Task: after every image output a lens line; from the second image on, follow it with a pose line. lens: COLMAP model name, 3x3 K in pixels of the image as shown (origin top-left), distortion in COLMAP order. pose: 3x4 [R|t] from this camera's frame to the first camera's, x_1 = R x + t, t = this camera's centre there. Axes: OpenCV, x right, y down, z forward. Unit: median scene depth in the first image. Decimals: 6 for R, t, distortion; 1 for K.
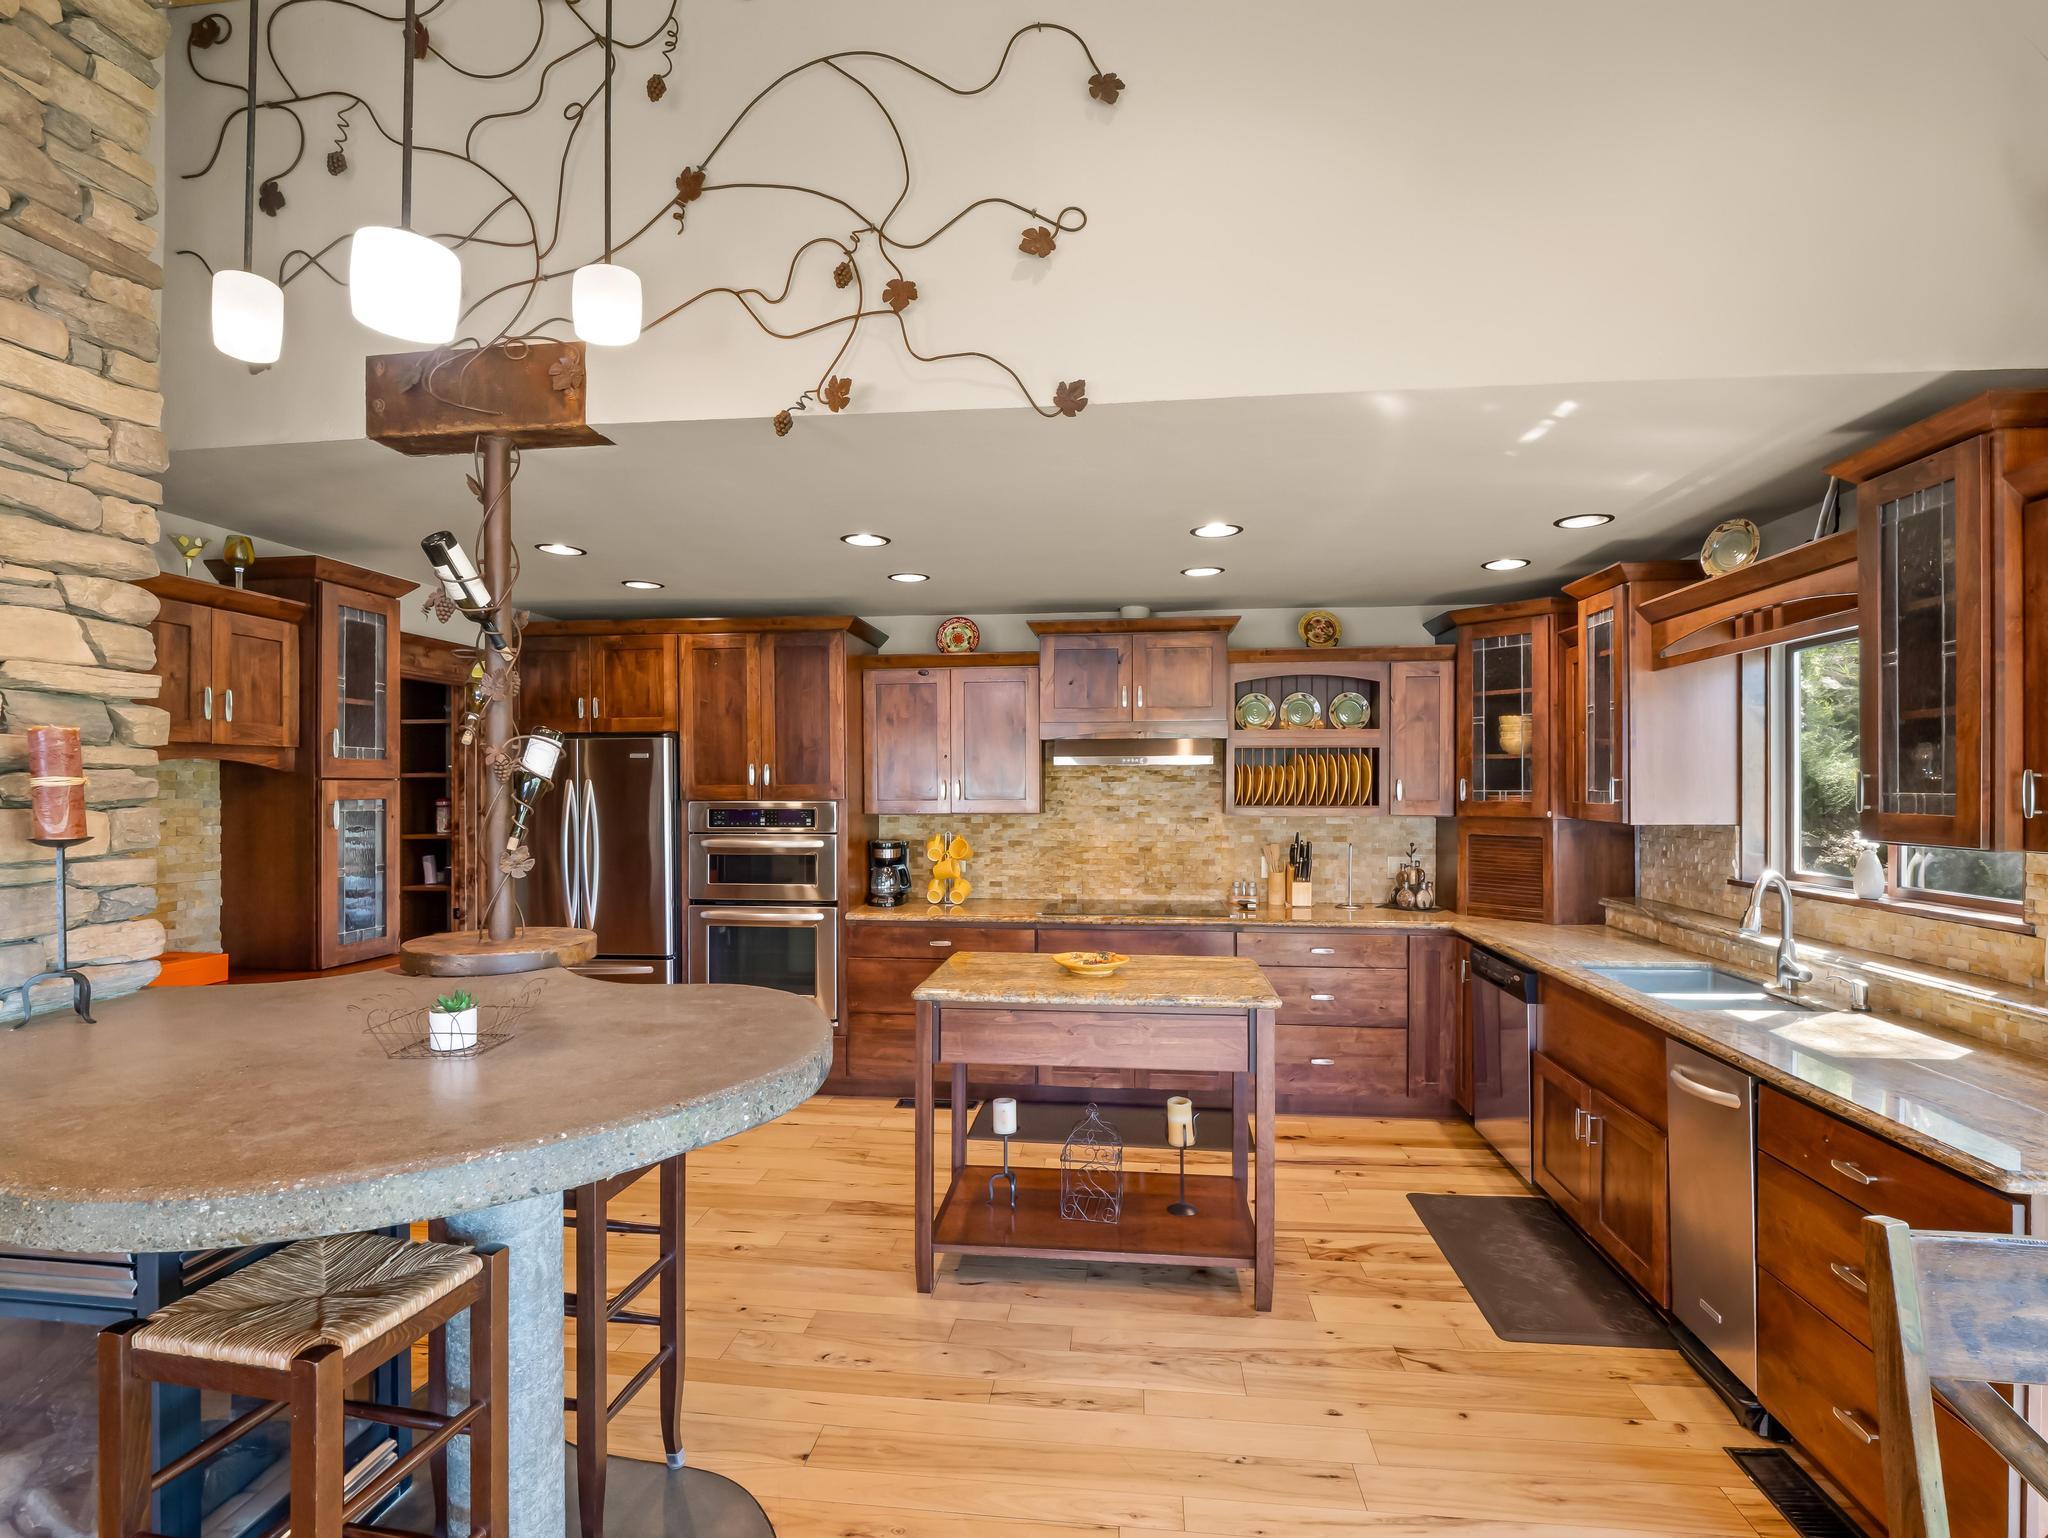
lens RADIAL K [[991.2, 0, 1024.0], [0, 991.2, 769.0], [0, 0, 1]] dist [-0.005804, 0.000577]
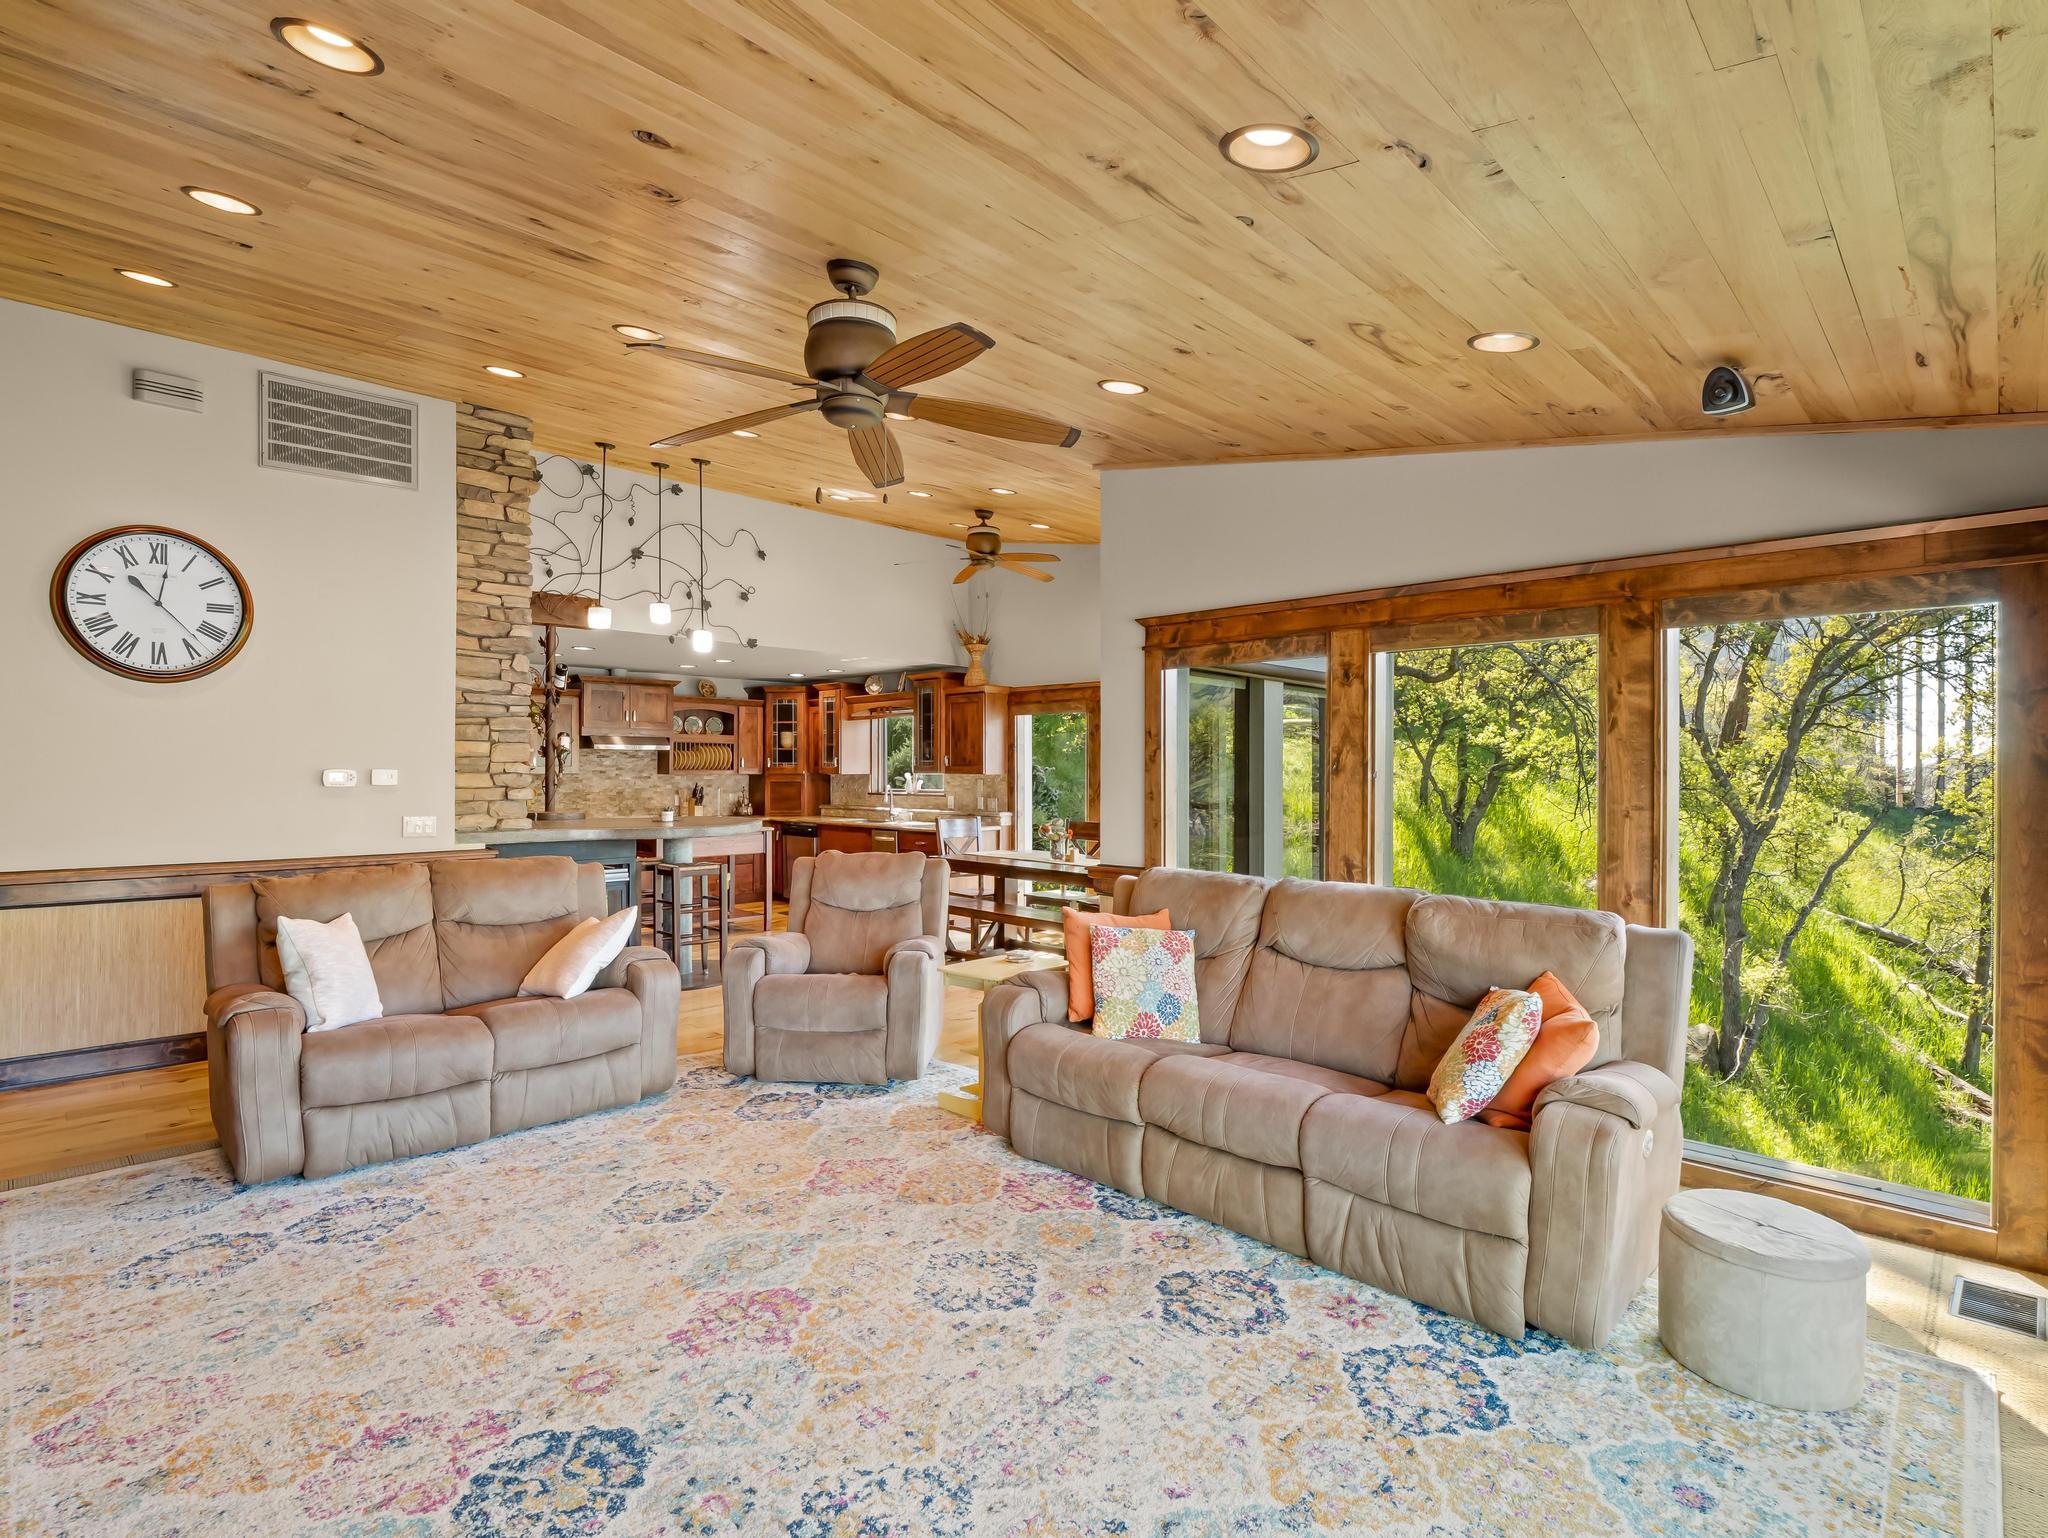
lens RADIAL K [[998.1, 0, 999.2], [0, 998.1, 766.0], [0, 0, 1]] dist [-0.020429, 0.001748]
pose [[0.638475, 0.008271, 0.769598, -1.126823], [-0.014366, 0.999896, 0.001173, 0.019103], [-0.769508, -0.011805, 0.638528, -1.024614]]
